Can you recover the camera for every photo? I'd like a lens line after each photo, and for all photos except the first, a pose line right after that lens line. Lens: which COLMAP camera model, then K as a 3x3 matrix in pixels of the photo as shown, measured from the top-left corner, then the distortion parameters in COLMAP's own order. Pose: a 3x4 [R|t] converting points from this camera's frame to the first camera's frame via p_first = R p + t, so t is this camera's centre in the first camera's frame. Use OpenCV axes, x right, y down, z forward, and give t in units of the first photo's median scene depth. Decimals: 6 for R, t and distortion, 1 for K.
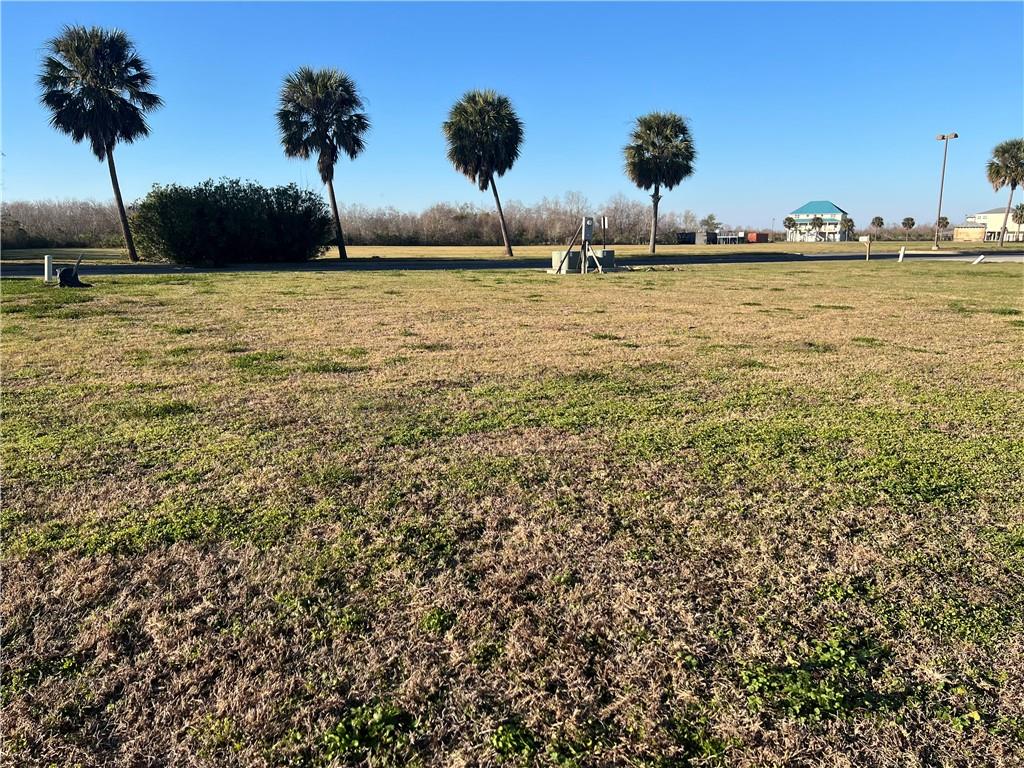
lens RADIAL K [[775.6, 0, 518.8], [0, 775.6, 386.8], [0, 0, 1]] dist [0.033052, -0.044206]
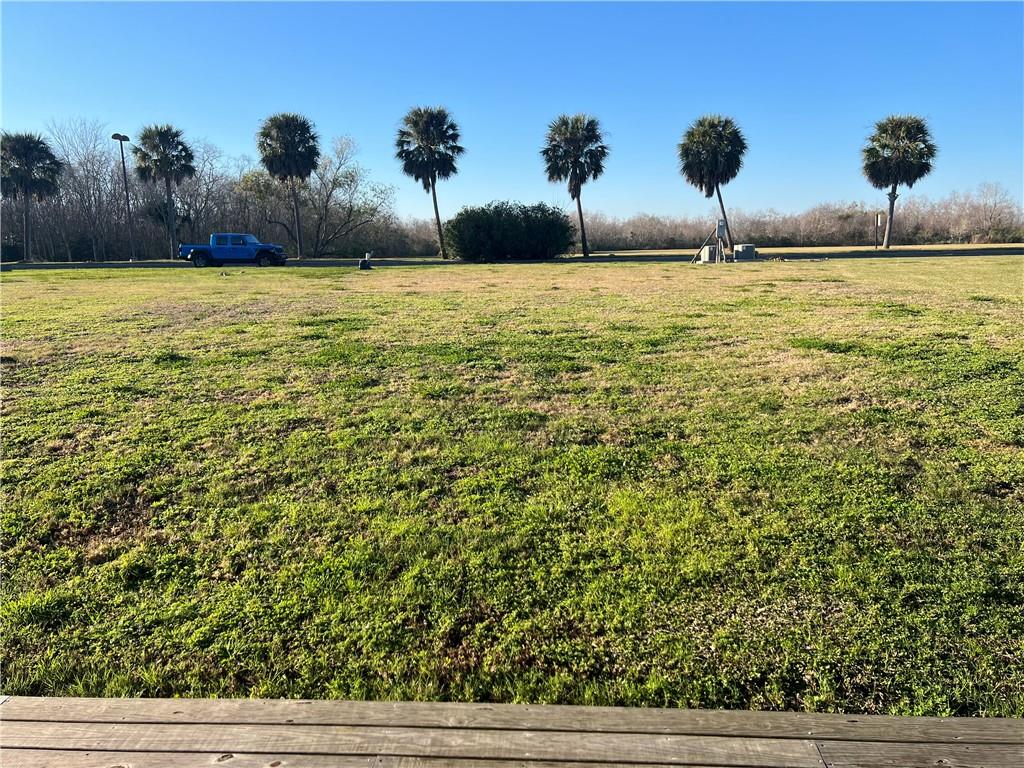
lens RADIAL K [[775.6, 0, 507.2], [0, 775.6, 391.8], [0, 0, 1]] dist [0.033052, -0.044206]
pose [[0.859359, 0.081587, -0.504823, 0.349843], [-0.080698, 0.996457, 0.023671, 0.044316], [0.504966, 0.020396, 0.862898, -0.200552]]
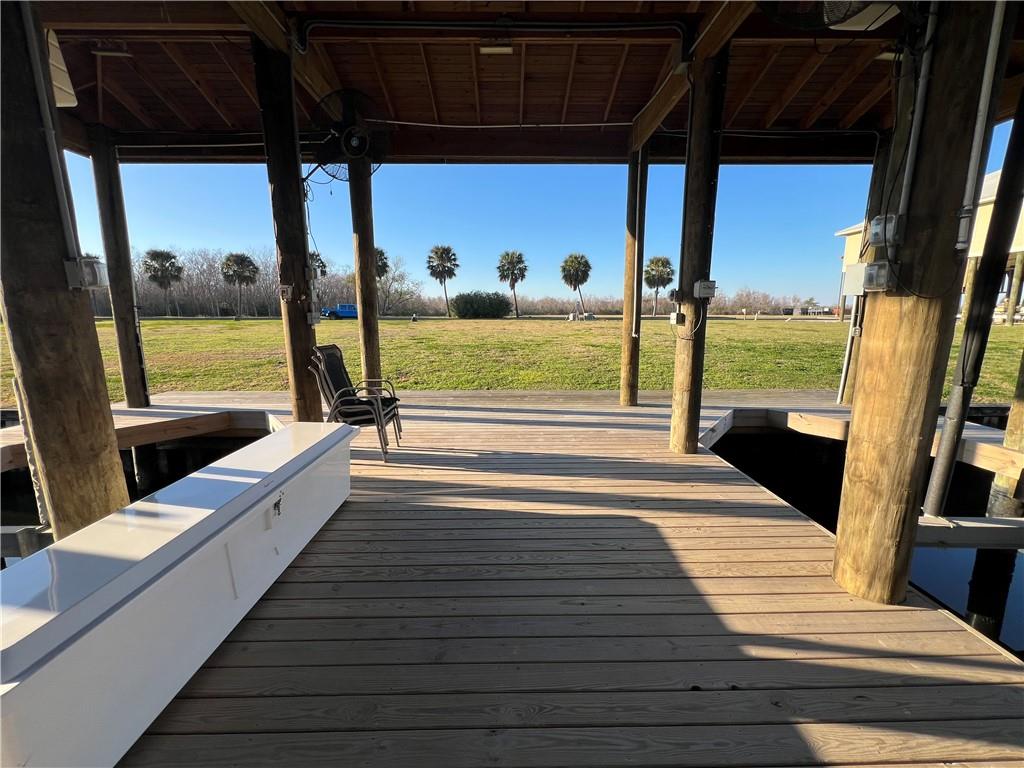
lens RADIAL K [[416.9, 0, 513.0], [0, 416.9, 380.5], [0, 0, 1]] dist [-0.022578, -0.000080]
pose [[0.900432, 0.071615, -0.429060, 0.419950], [-0.081997, 0.996616, -0.005733, 0.071279], [0.427198, 0.040344, 0.903258, -0.341823]]
